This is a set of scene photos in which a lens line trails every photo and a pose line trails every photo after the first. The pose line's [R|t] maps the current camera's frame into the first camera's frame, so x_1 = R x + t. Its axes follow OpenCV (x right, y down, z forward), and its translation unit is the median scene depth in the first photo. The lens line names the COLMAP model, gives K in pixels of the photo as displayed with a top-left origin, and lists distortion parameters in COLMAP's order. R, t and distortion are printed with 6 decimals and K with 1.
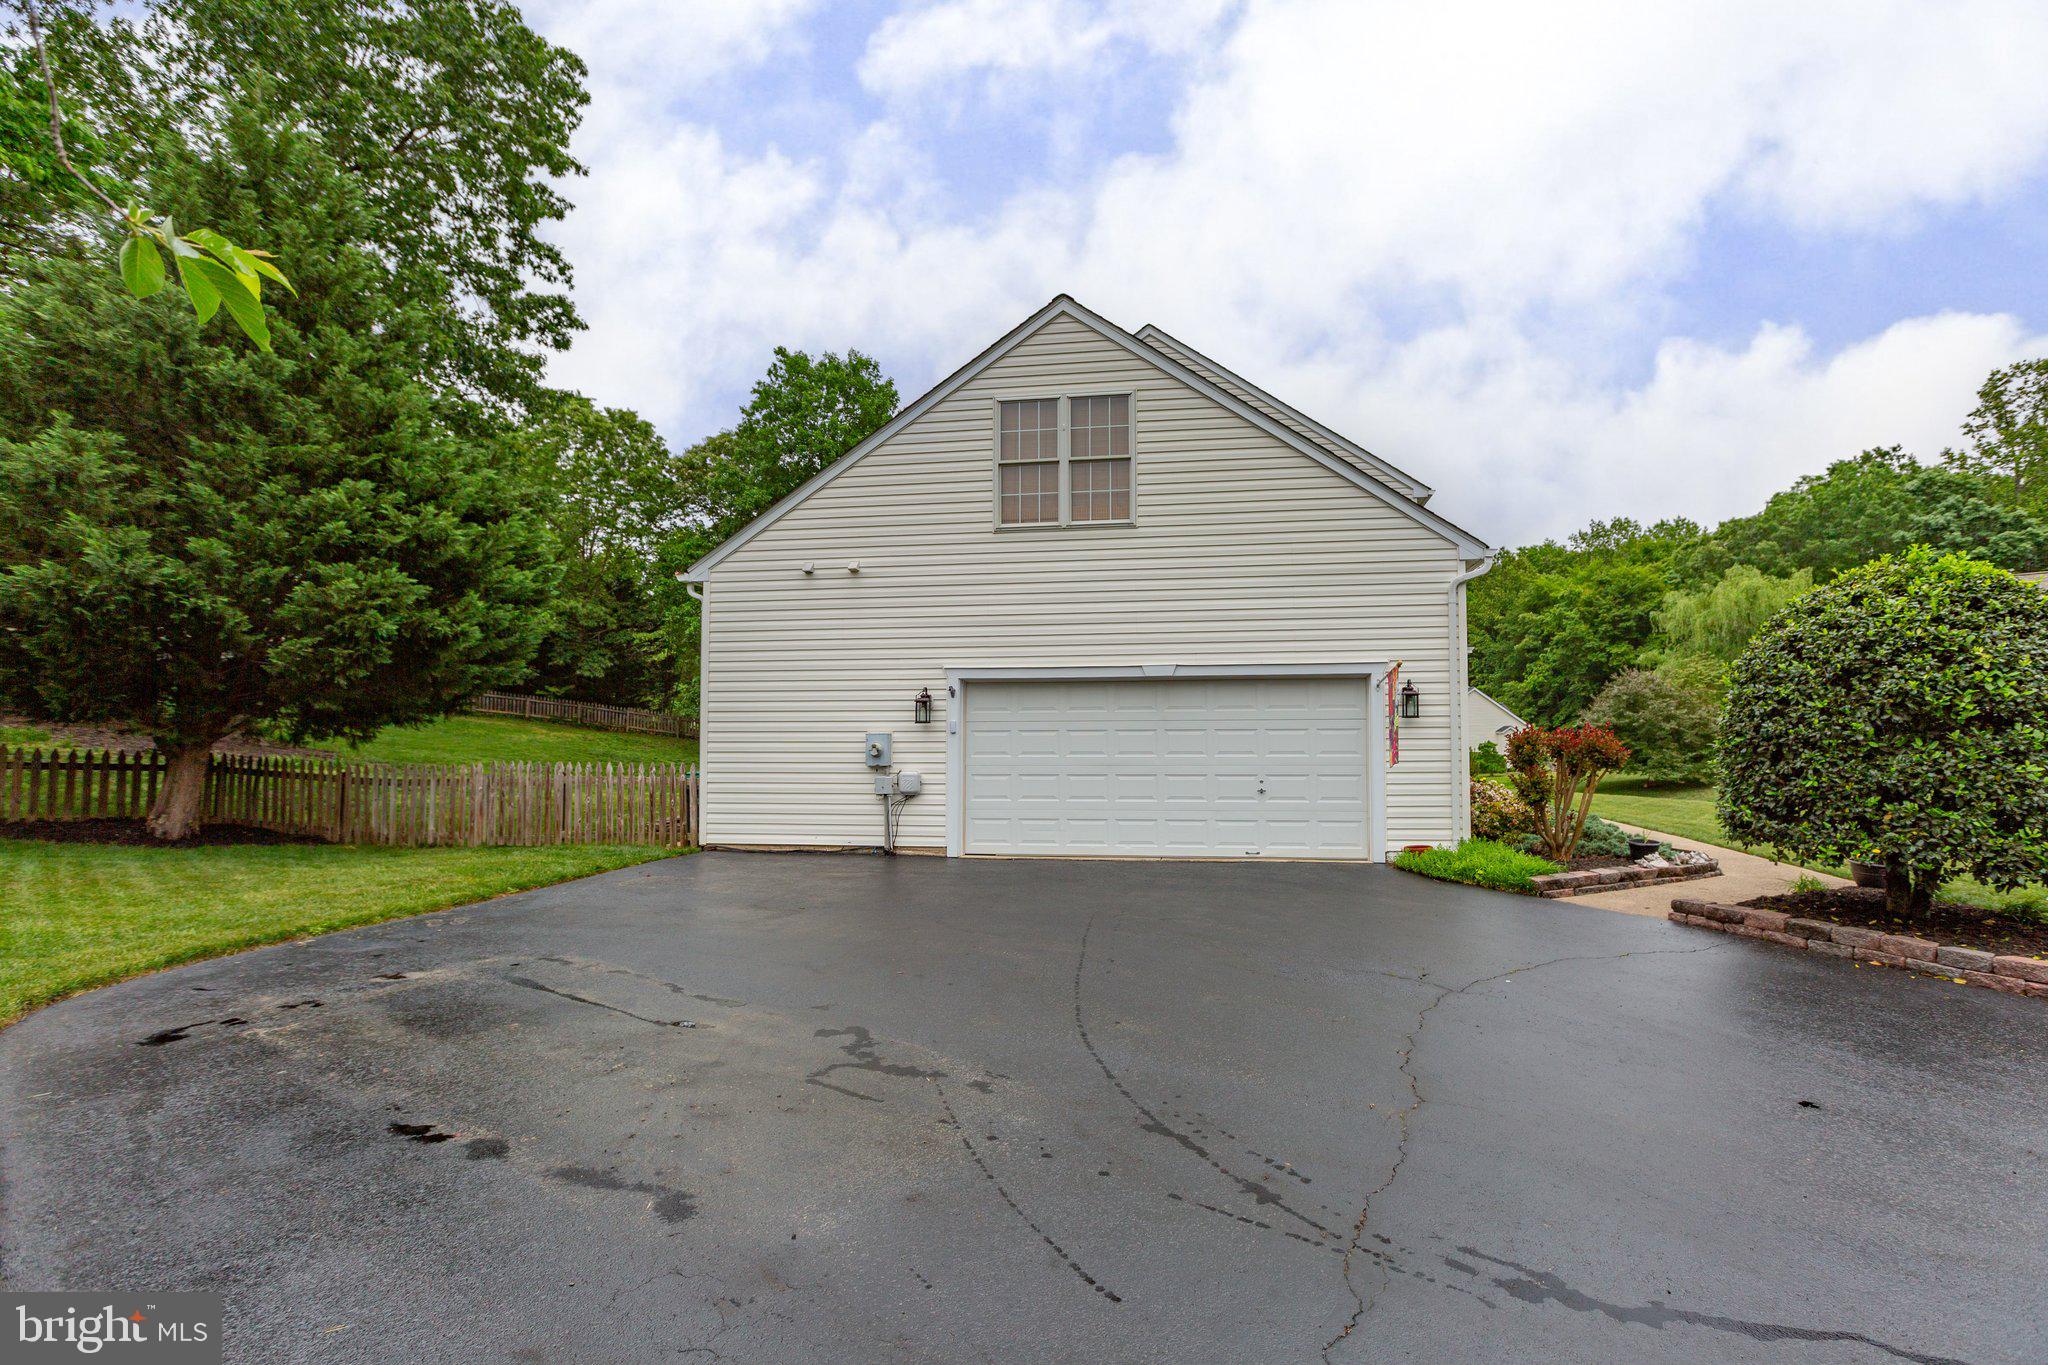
lens RADIAL K [[934.2, 0, 1112.3], [0, 934.2, 682.4], [0, 0, 1]] dist [-0.001059, -0.000660]
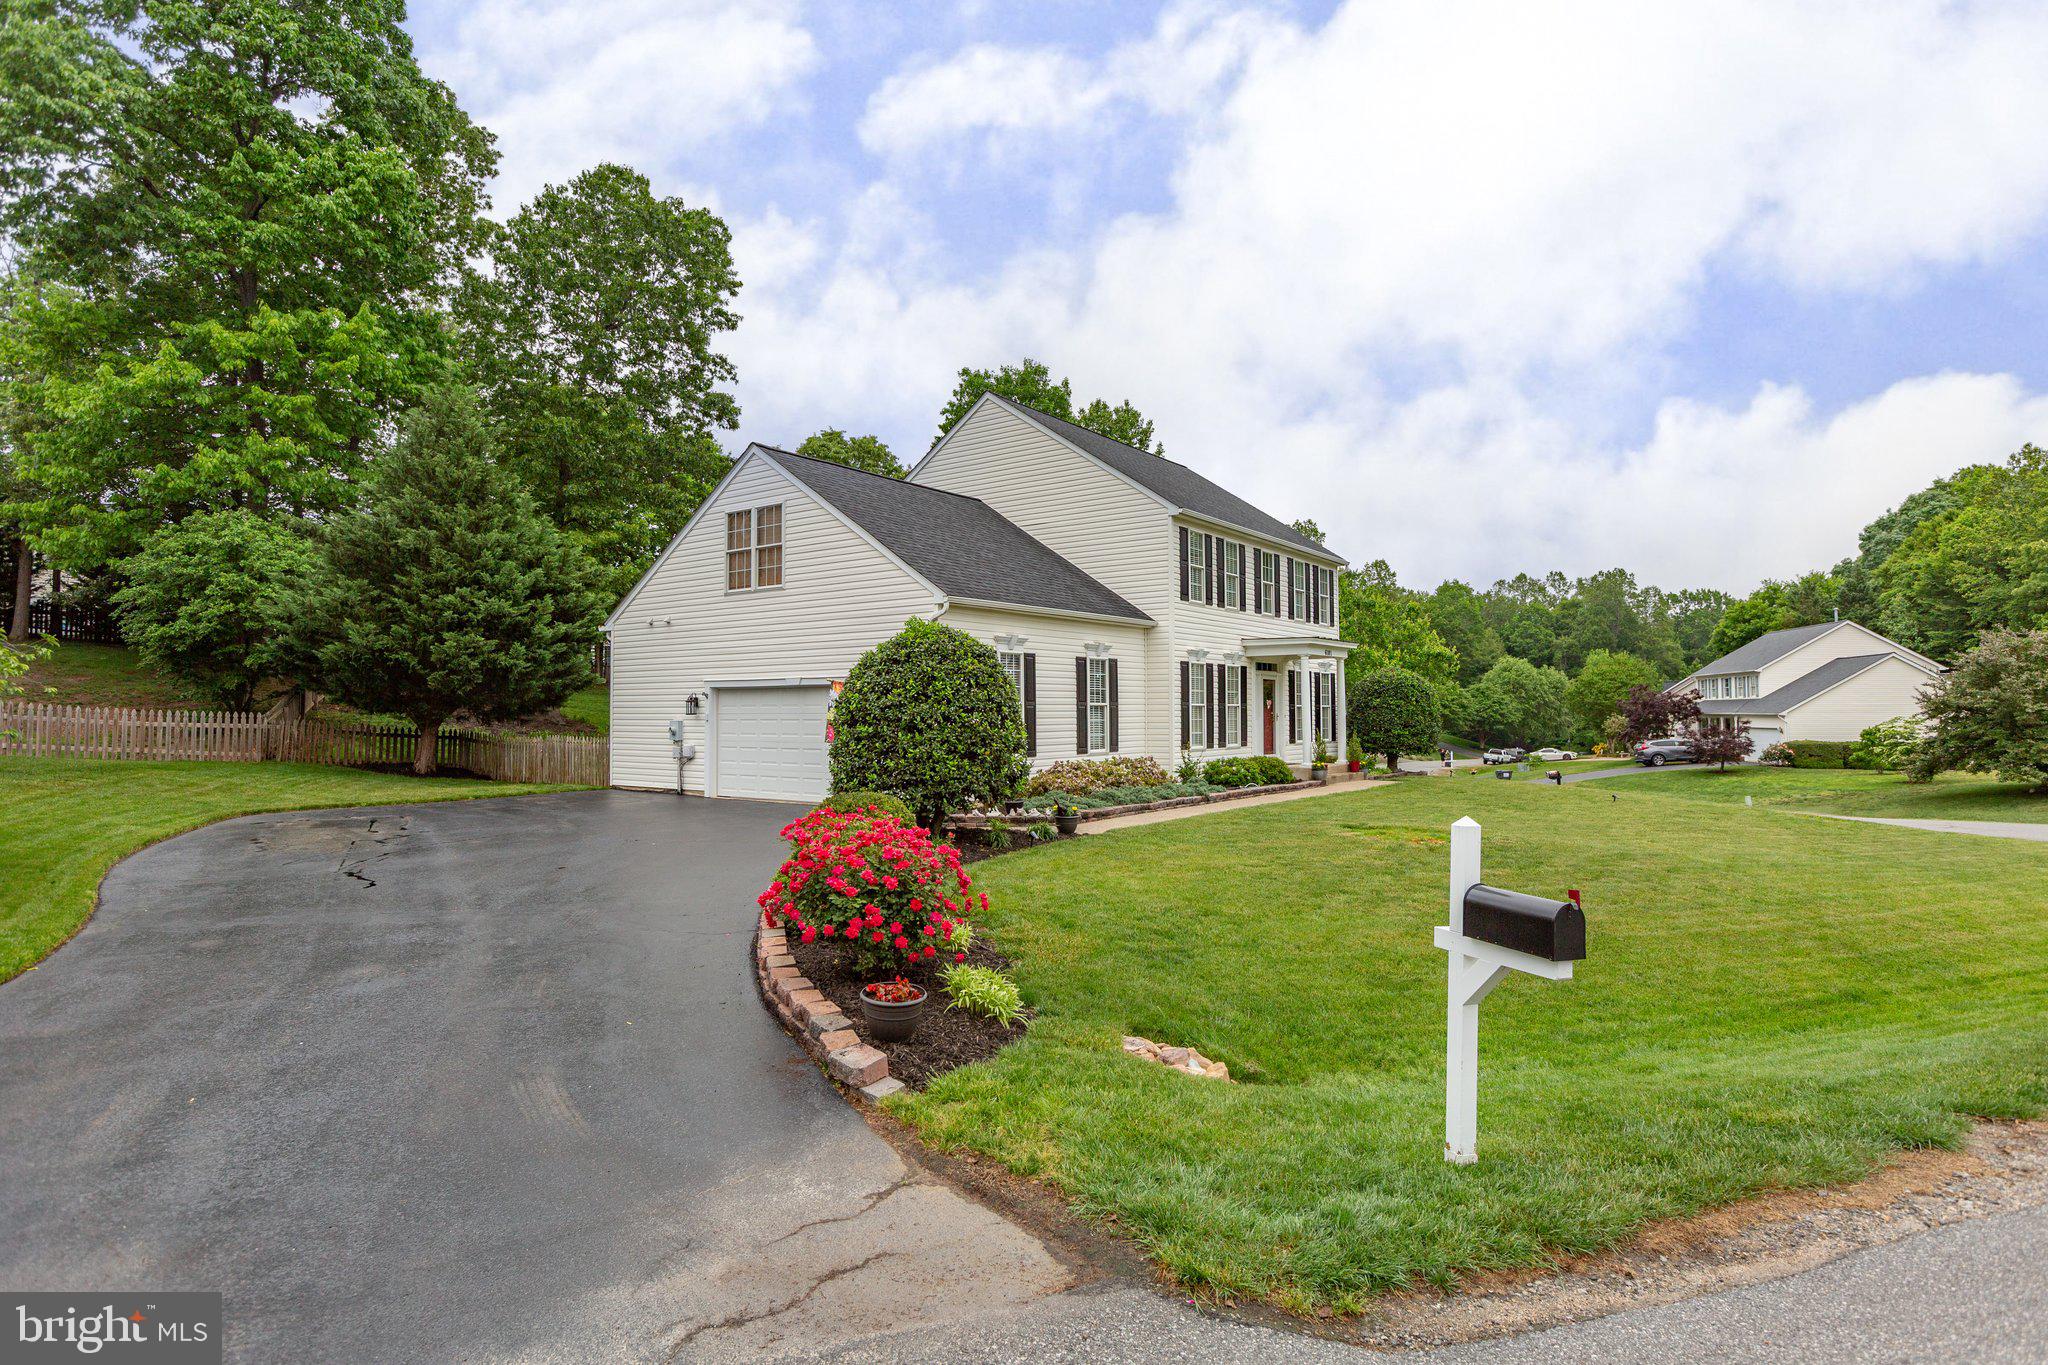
lens RADIAL K [[1075.9, 0, 1031.3], [0, 1075.9, 649.1], [0, 0, 1]] dist [0.003613, 0.000610]
pose [[0.882424, -0.025851, -0.469745, 1.205322], [0.024580, 0.999659, -0.008838, -0.040017], [0.469813, -0.003747, 0.882758, -0.387967]]
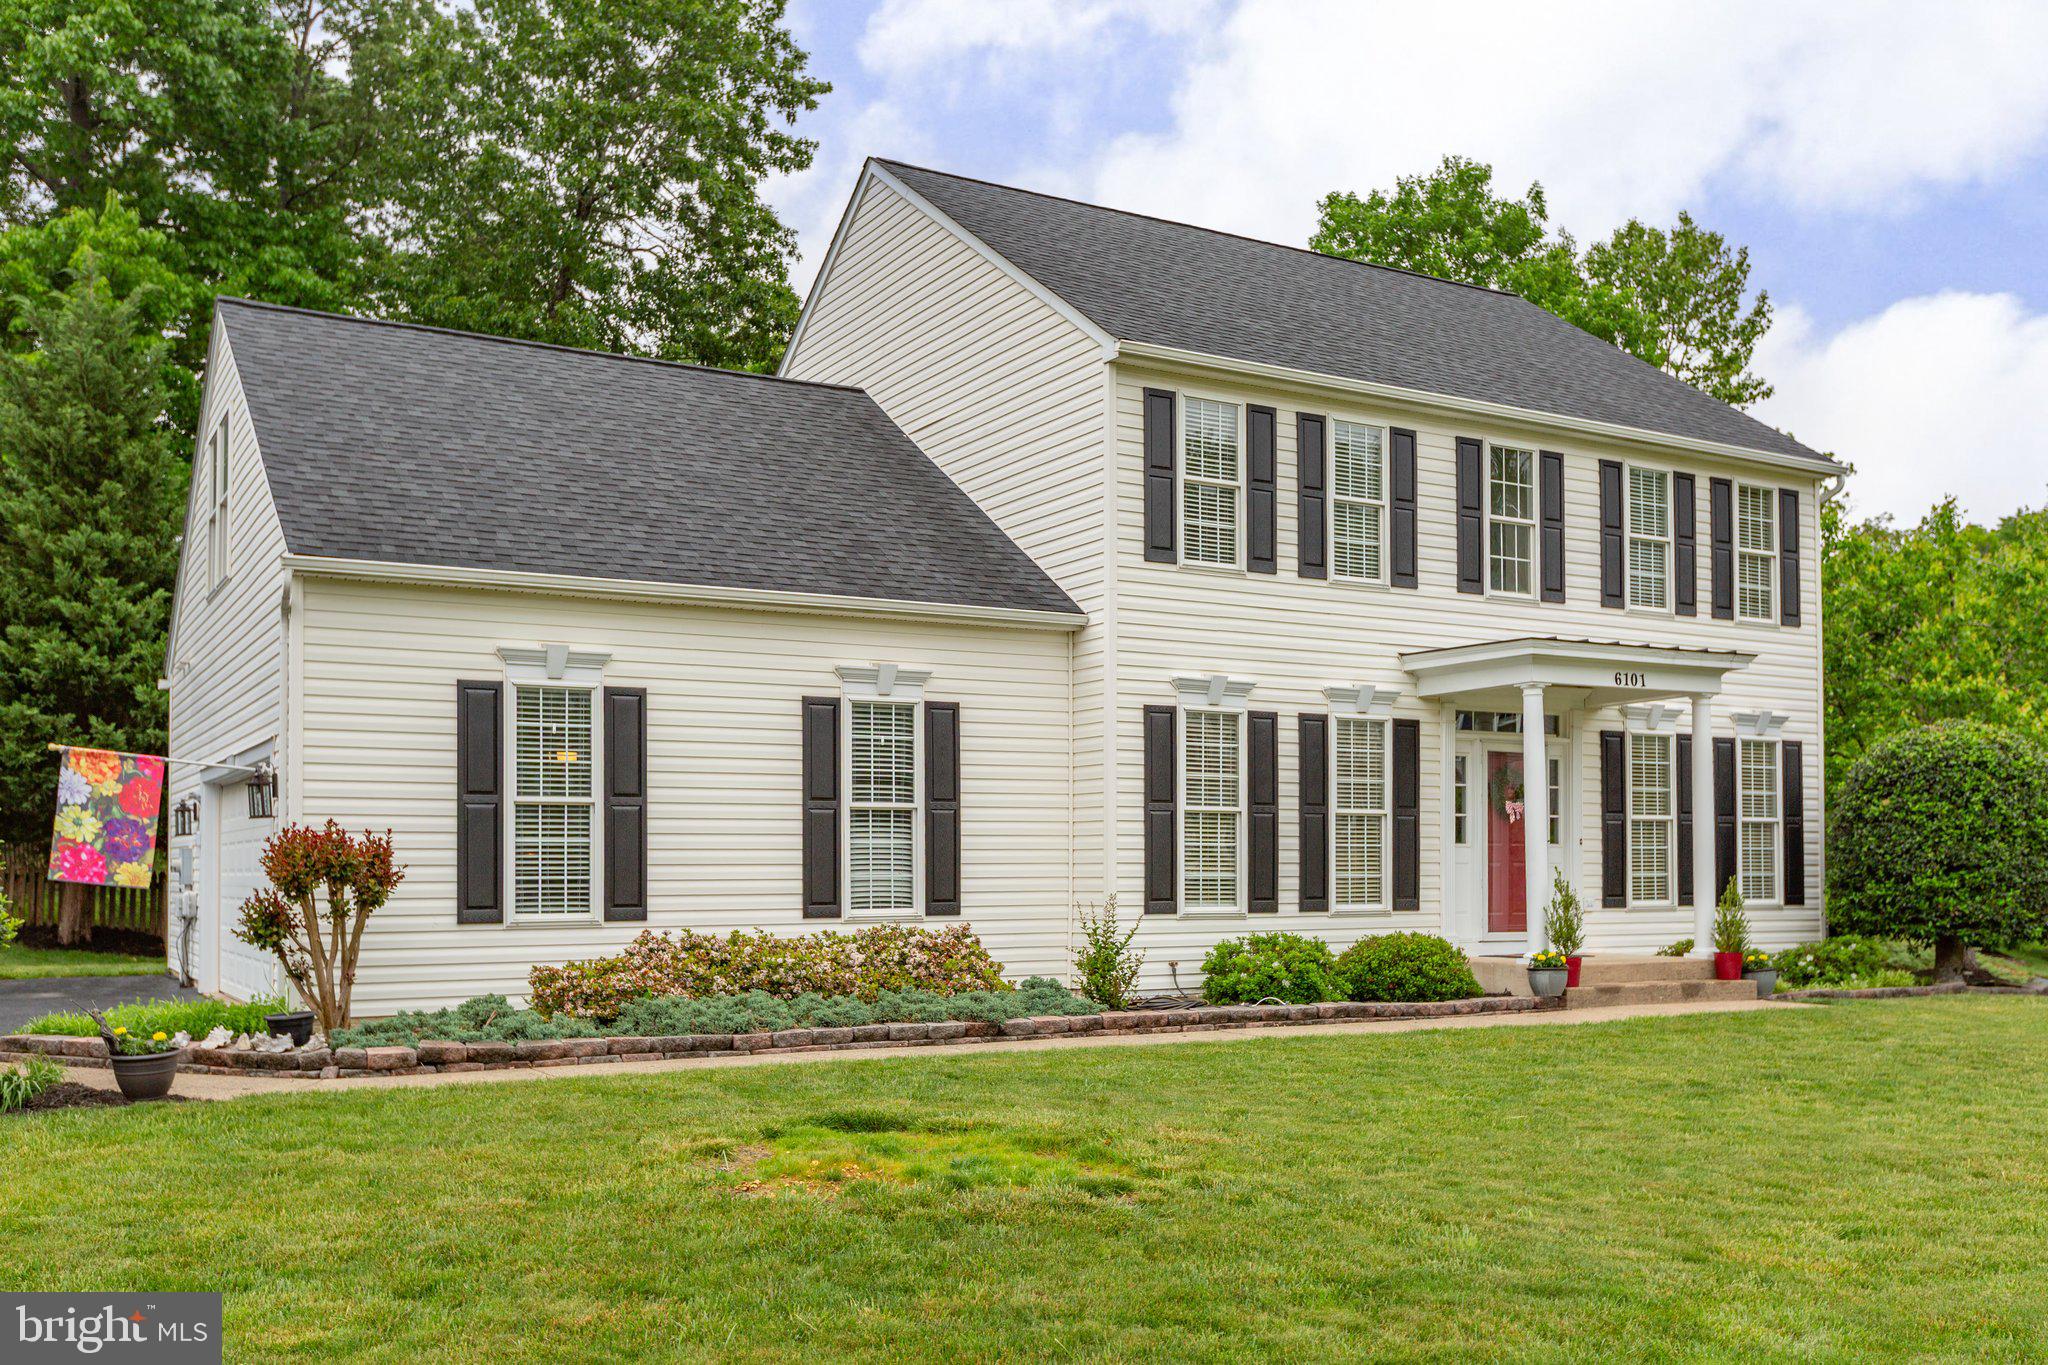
lens RADIAL K [[1816.9, 0, 1032.6], [0, 1816.9, 800.6], [0, 0, 1]] dist [0.009020, -0.015560]
pose [[0.615826, -0.027938, -0.787387, 1.590495], [0.042321, 0.999101, -0.002350, 0.047990], [0.786745, -0.031876, 0.616455, 0.568306]]
